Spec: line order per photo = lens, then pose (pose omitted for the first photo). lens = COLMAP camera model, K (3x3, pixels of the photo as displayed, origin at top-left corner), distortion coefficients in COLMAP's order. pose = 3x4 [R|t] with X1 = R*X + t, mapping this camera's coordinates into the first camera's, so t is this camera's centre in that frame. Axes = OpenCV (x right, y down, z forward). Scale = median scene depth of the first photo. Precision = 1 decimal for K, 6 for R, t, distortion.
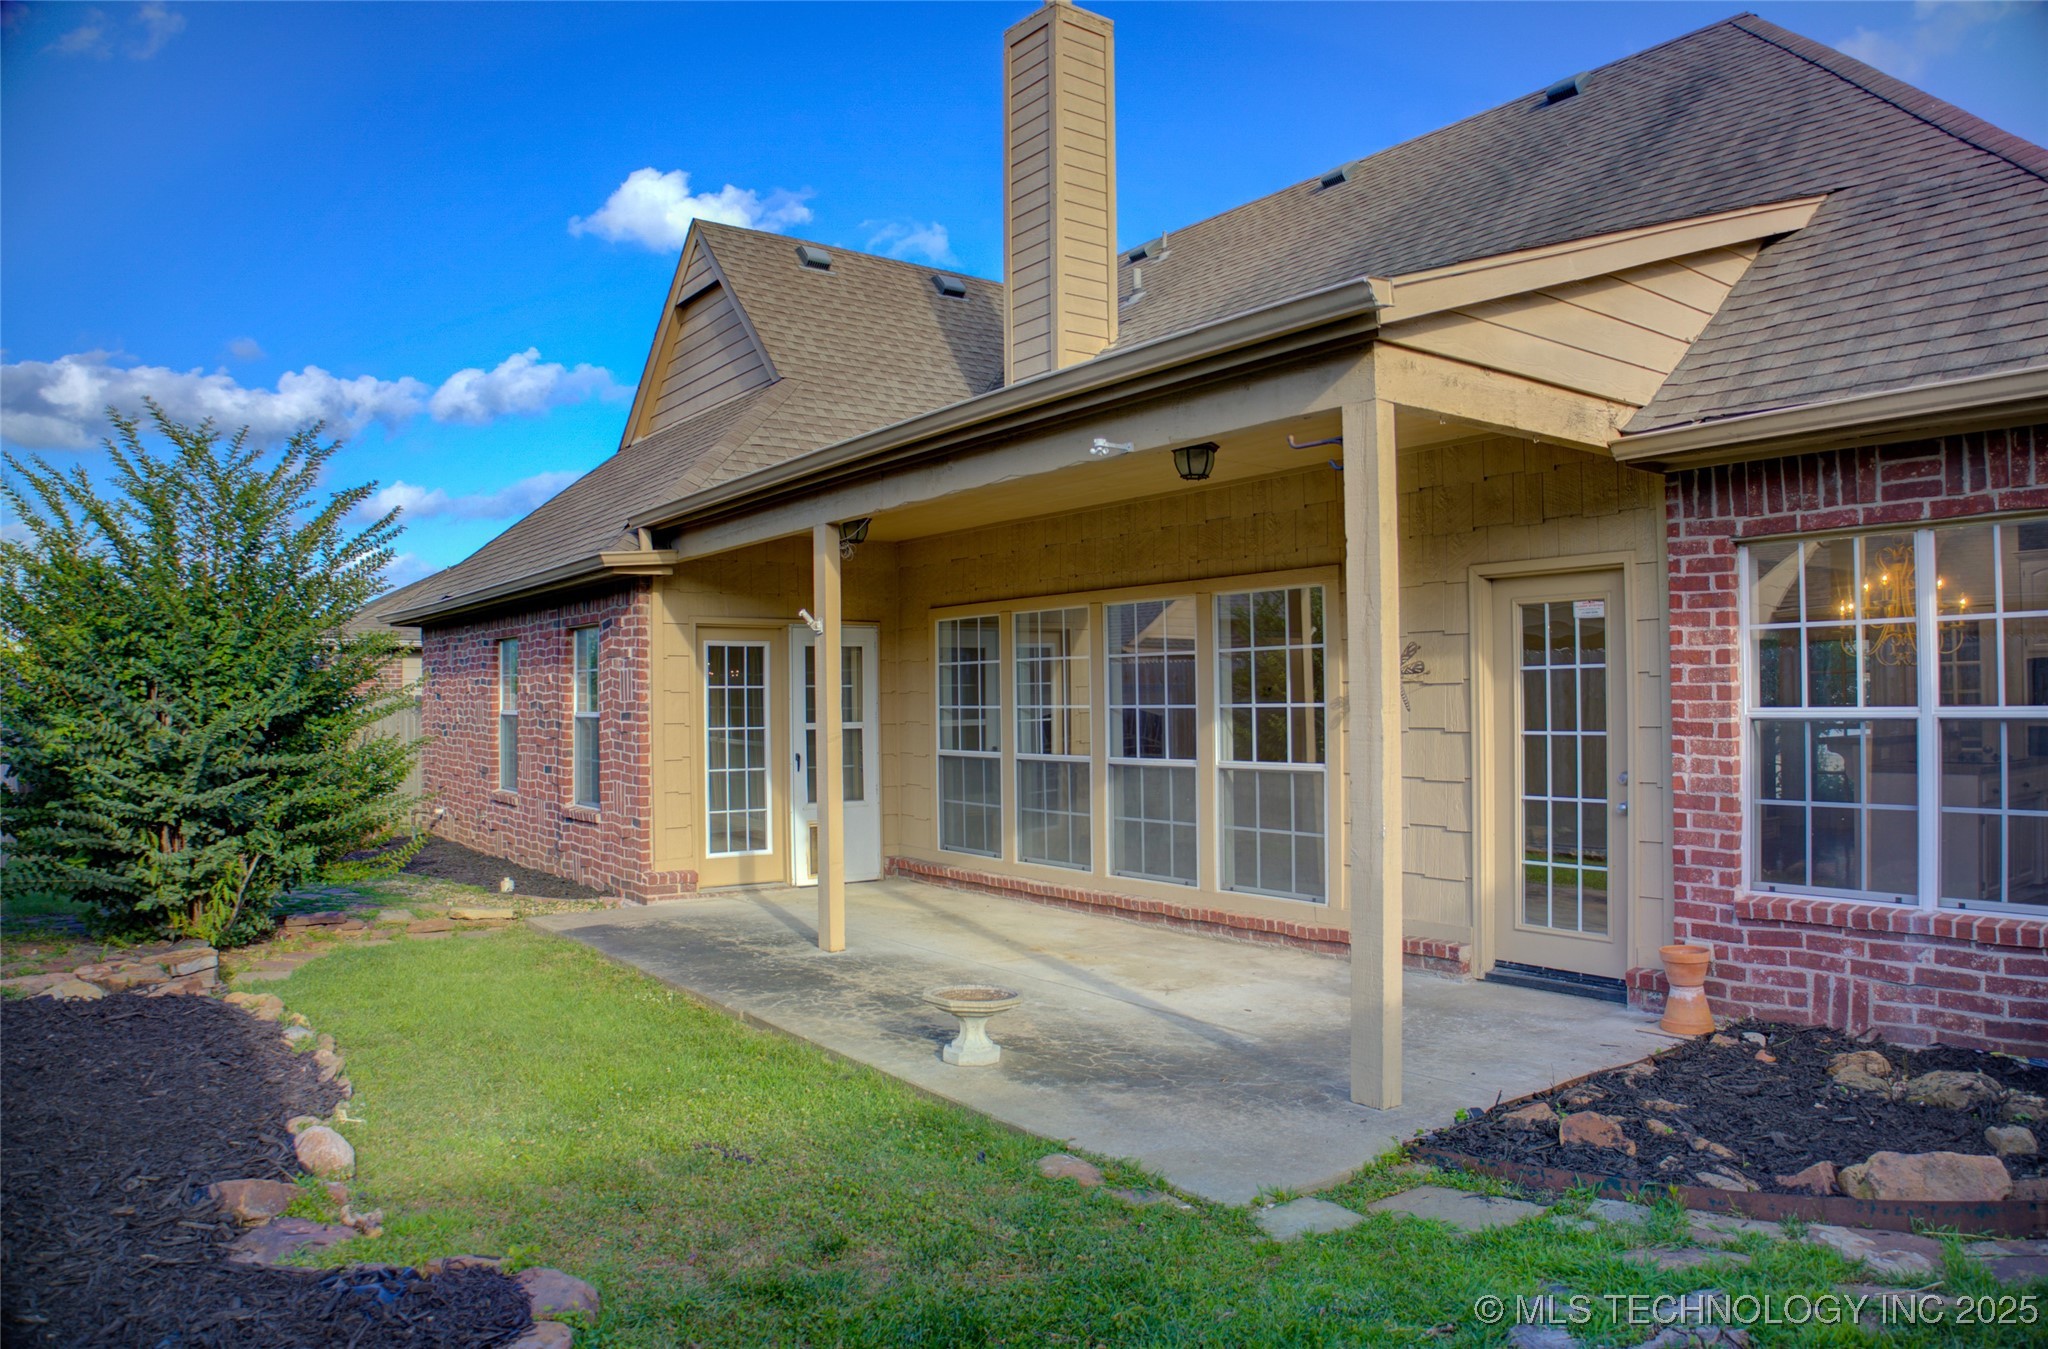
lens RADIAL K [[1372.2, 0, 1024.0], [0, 1372.2, 674.5], [0, 0, 1]] dist [-0.116633, 0.001279]
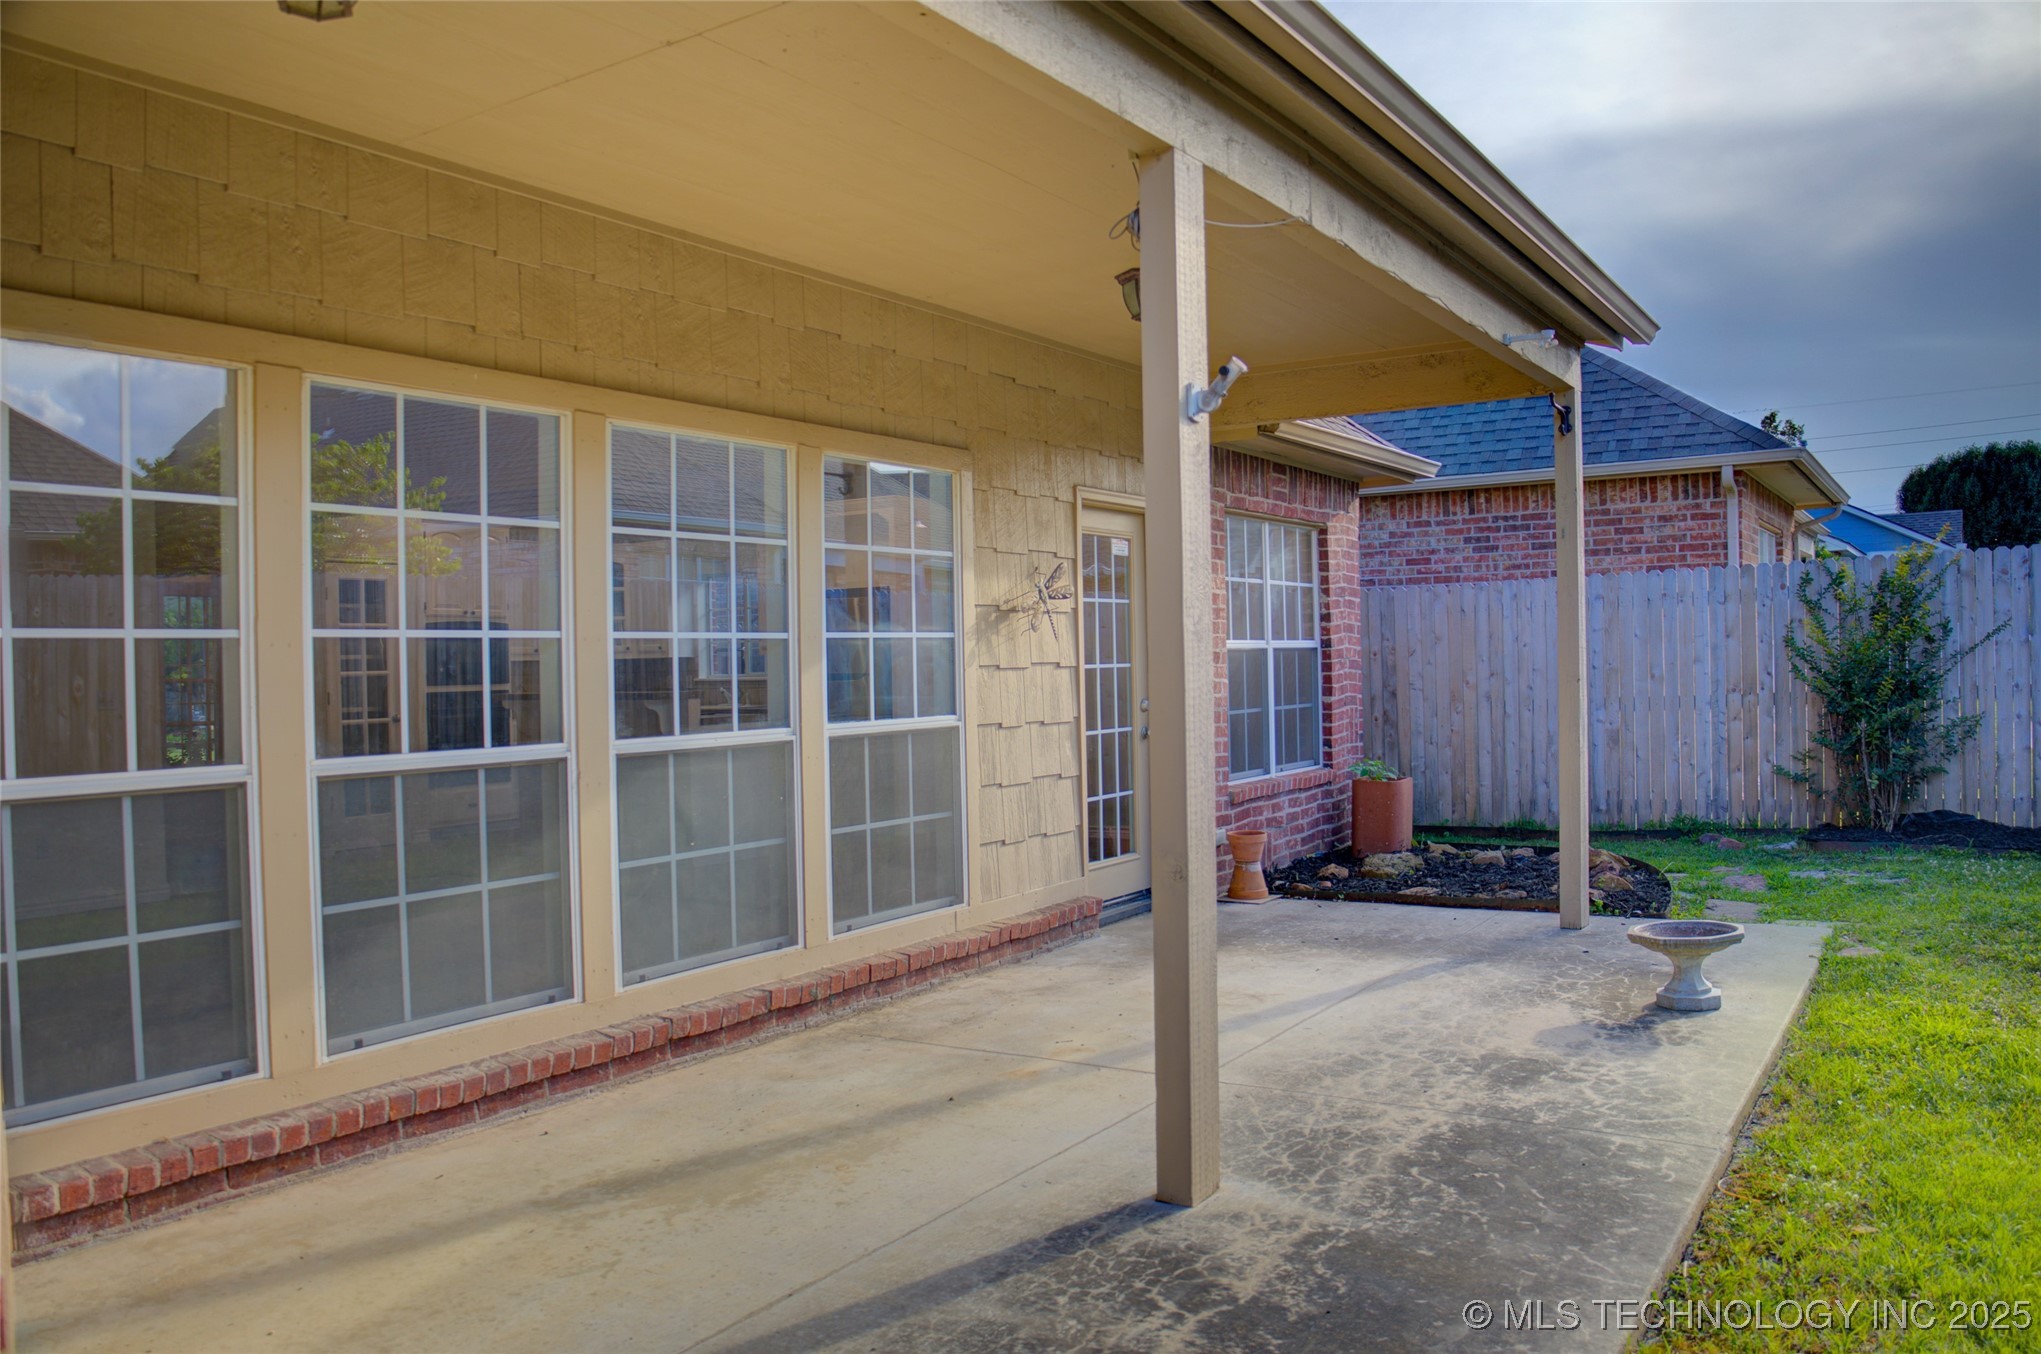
lens RADIAL K [[1526.8, 0, 1020.5], [0, 1526.8, 677.0], [0, 0, 1]] dist [-0.113952, -0.001223]
pose [[-0.354983, 0.013061, 0.934782, -0.732471], [0.009802, 0.999899, -0.010249, 0.070998], [-0.934821, 0.005524, -0.355075, 1.636599]]
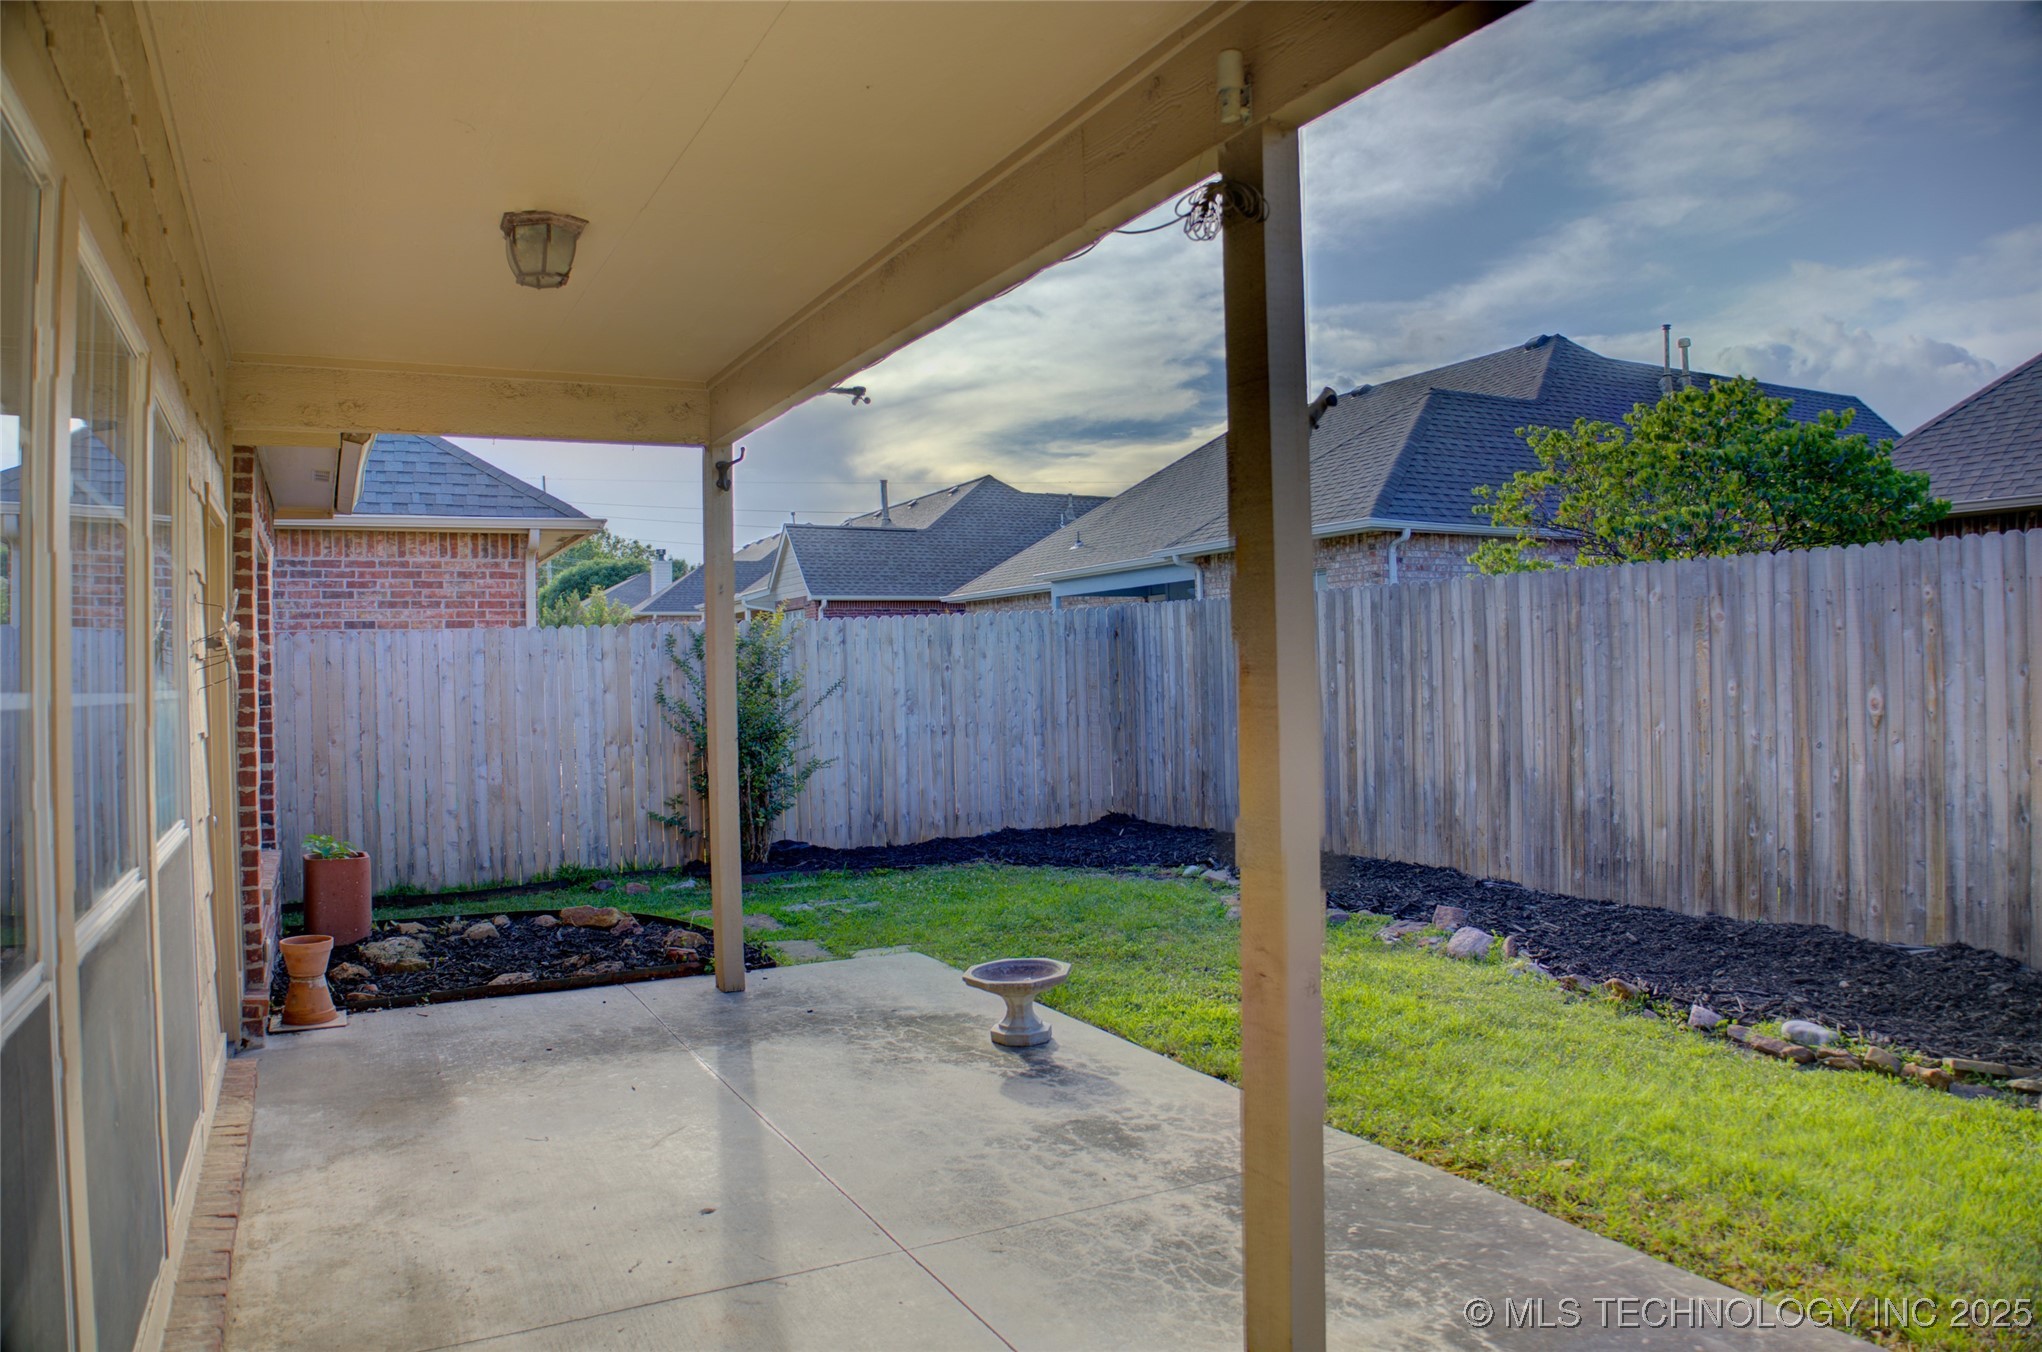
lens RADIAL K [[1369.0, 0, 1021.0], [0, 1369.0, 676.0], [0, 0, 1]] dist [-0.114410, 0.001666]
pose [[-0.988464, 0.034083, 0.147573, -0.175305], [0.031329, 0.999290, -0.020952, 0.046343], [-0.148182, -0.016087, -0.988829, 1.820397]]
